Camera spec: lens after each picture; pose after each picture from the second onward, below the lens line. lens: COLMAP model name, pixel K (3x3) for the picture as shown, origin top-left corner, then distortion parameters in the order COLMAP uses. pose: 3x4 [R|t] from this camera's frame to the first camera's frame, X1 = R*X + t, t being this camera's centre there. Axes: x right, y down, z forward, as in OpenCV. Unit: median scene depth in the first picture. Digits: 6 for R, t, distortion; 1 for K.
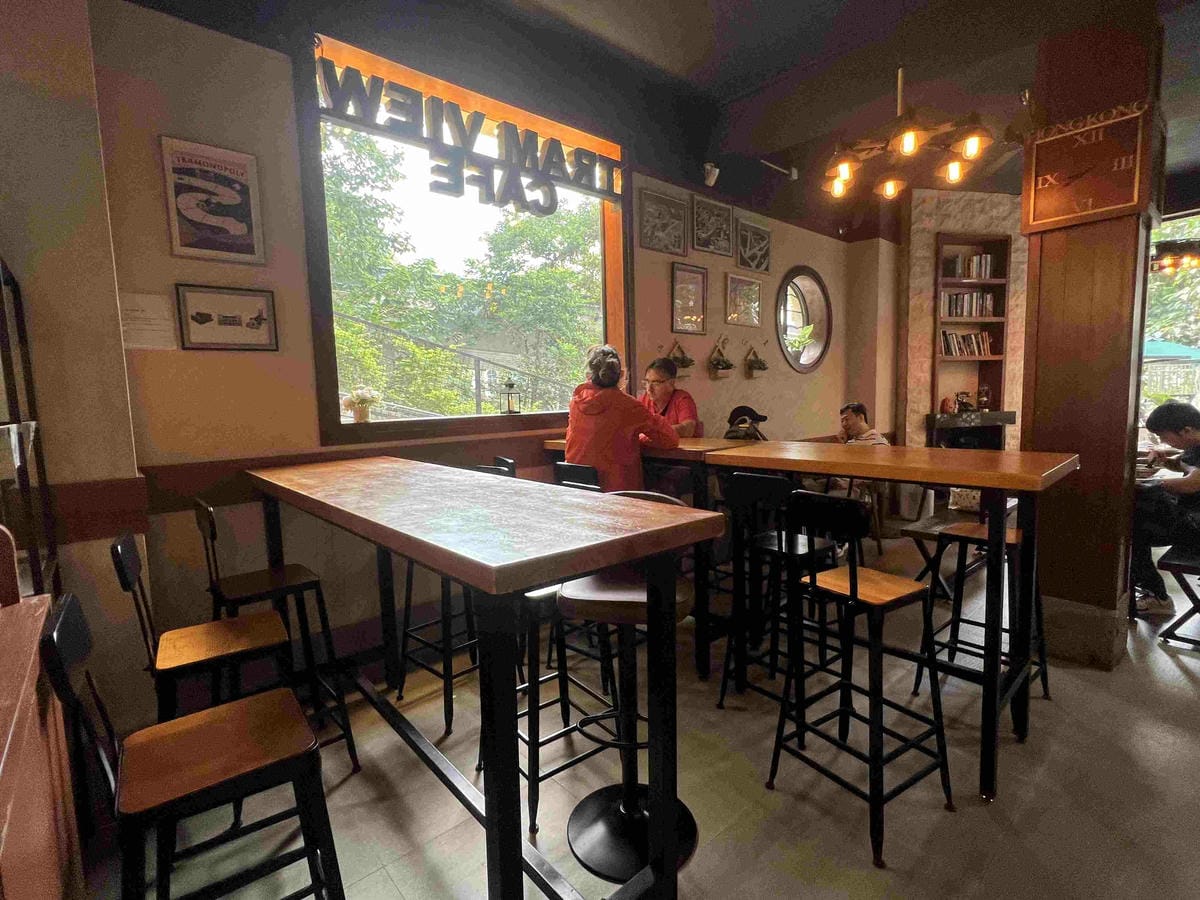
lens RADIAL K [[569.0, 0, 596.4], [0, 569.0, 452.4], [0, 0, 1]] dist [-0.003302, -0.000446]
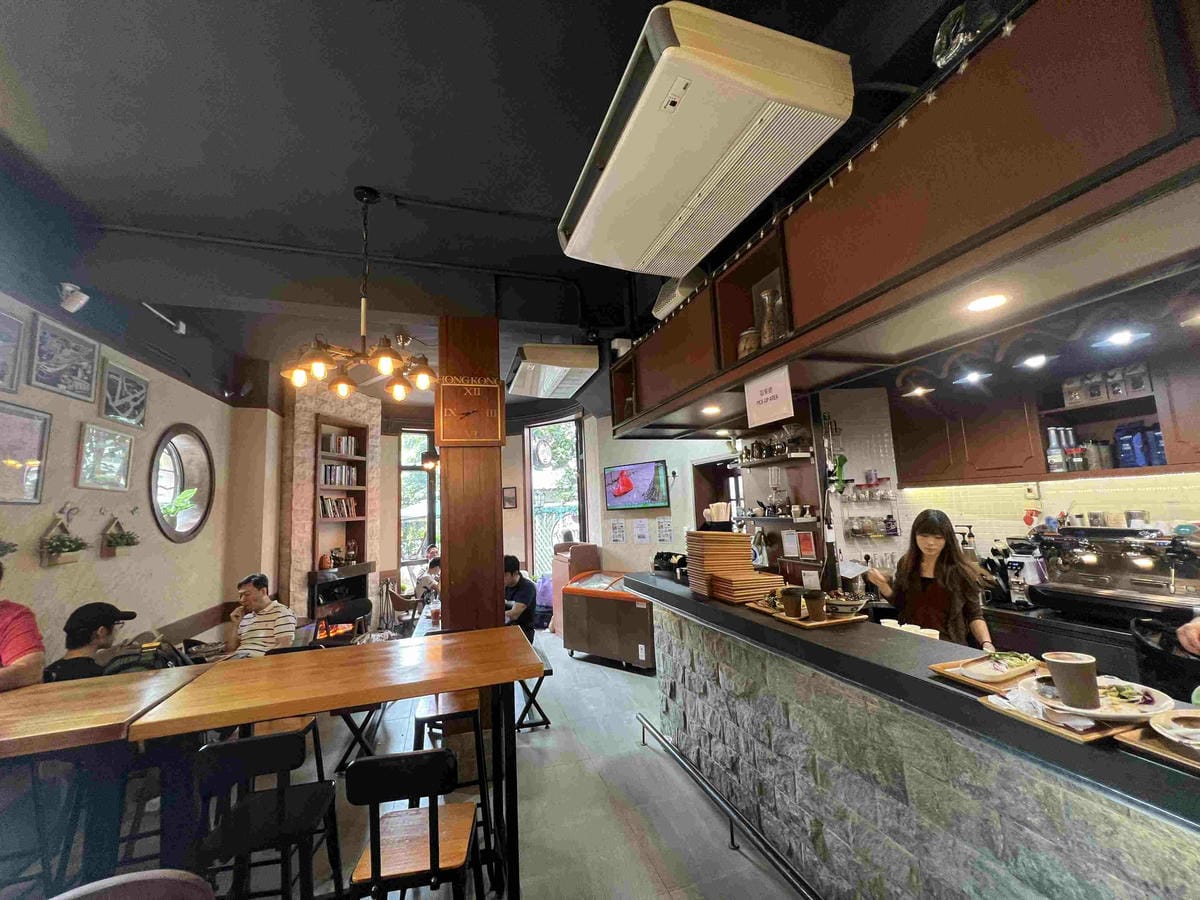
lens RADIAL K [[480.5, 0, 599.8], [0, 480.5, 448.8], [0, 0, 1]] dist [-0.003552, 0.000915]
pose [[0.405499, 0.118098, 0.906435, -0.065033], [0.128238, 0.974463, -0.184330, -0.072032], [-0.905056, 0.190985, 0.379999, 0.133777]]
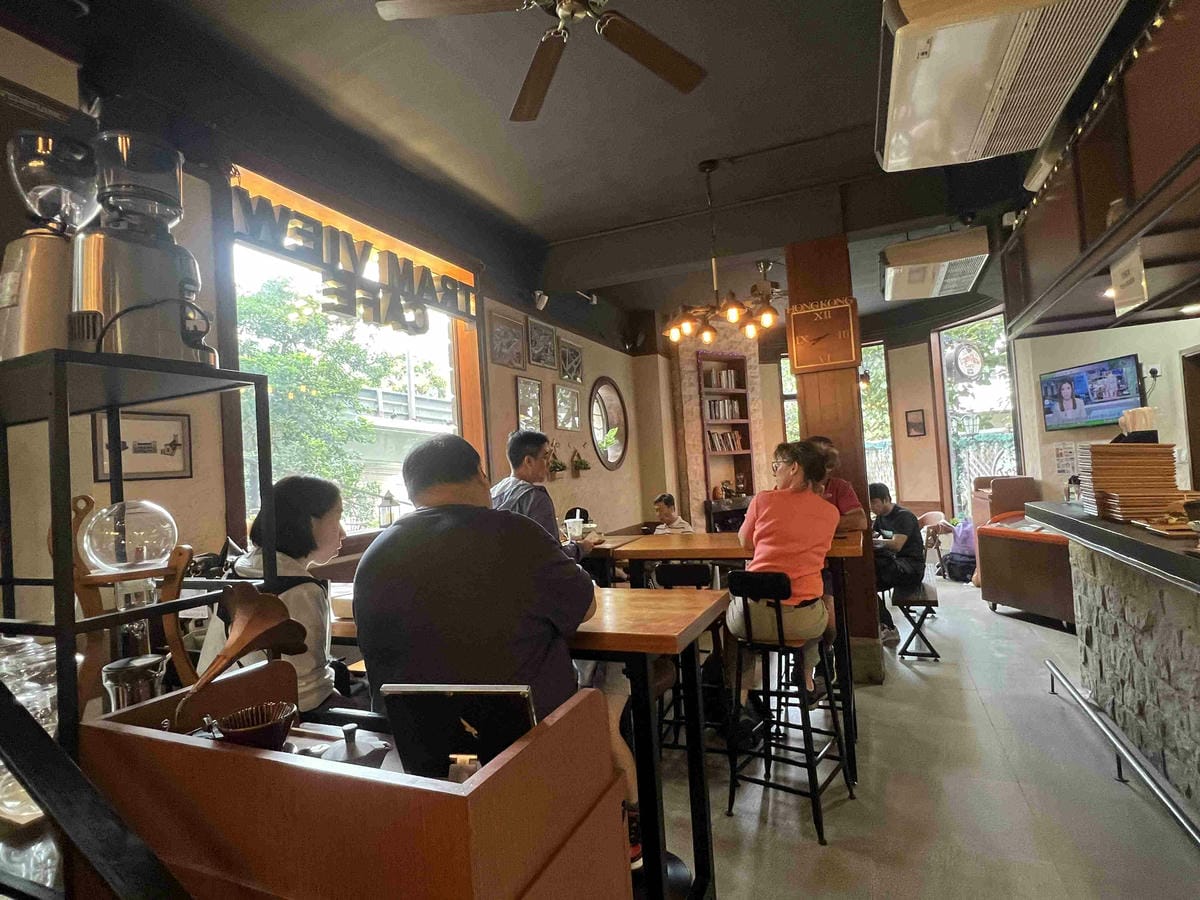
lens RADIAL K [[624.4, 0, 594.5], [0, 624.4, 454.5], [0, 0, 1]] dist [-0.003136, -0.003565]
pose [[0.907703, -0.021456, 0.419064, -0.202723], [0.084483, 0.987586, -0.132428, -0.013938], [-0.411020, 0.155609, 0.898247, -0.093511]]
